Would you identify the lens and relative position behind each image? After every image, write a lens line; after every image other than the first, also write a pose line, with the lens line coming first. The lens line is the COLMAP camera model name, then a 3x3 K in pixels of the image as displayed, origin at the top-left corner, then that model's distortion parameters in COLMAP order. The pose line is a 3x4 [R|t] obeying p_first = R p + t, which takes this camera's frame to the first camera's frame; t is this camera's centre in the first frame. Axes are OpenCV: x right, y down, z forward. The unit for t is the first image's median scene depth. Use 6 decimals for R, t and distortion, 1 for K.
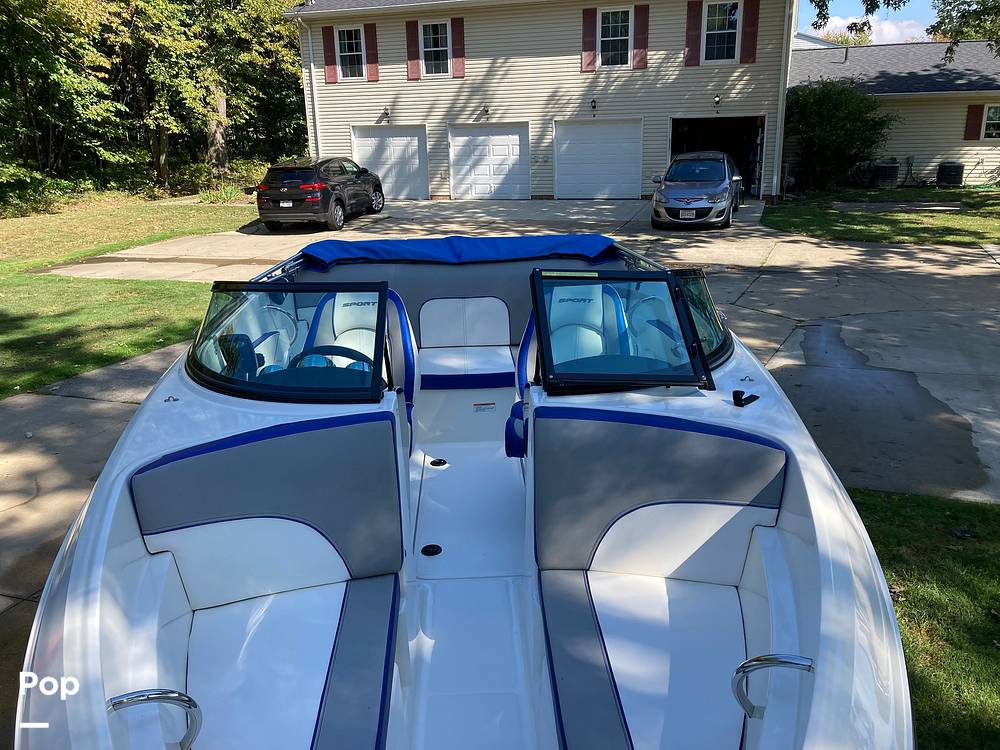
lens RADIAL K [[820.3, 0, 506.2], [0, 820.3, 371.8], [0, 0, 1]] dist [0.026999, -0.042887]
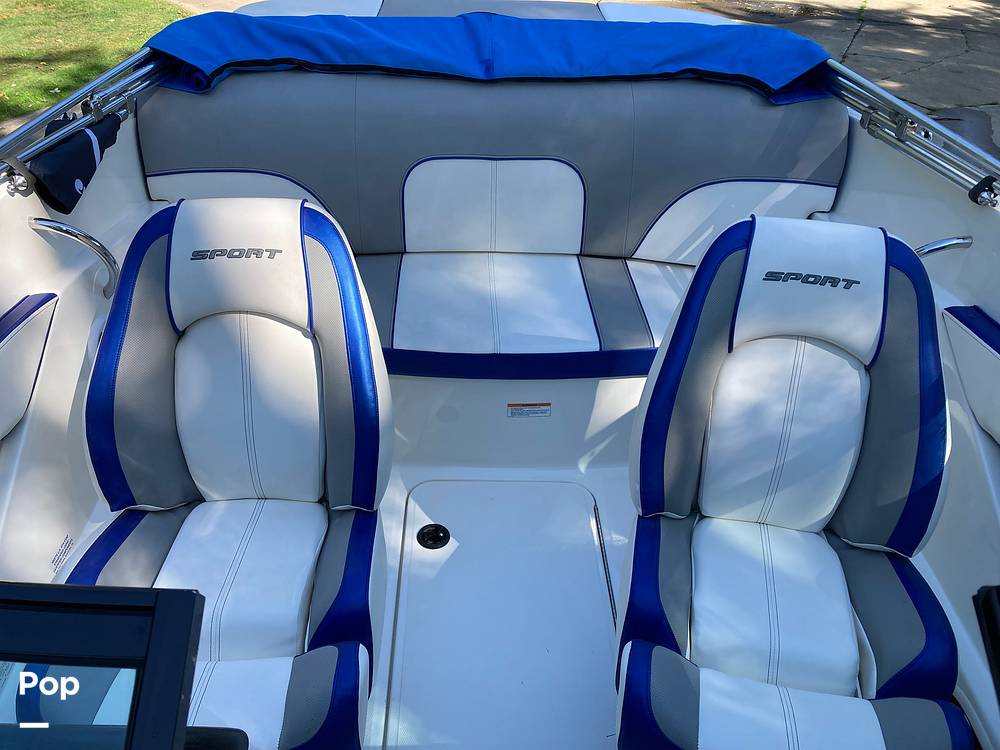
lens RADIAL K [[820.3, 0, 486.0], [0, 820.3, 376.4], [0, 0, 1]] dist [0.026999, -0.042887]
pose [[0.998400, 0.055572, -0.010475, -0.046023], [-0.049165, 0.944508, 0.324790, -0.129611], [0.027943, -0.323755, 0.945728, 0.507542]]
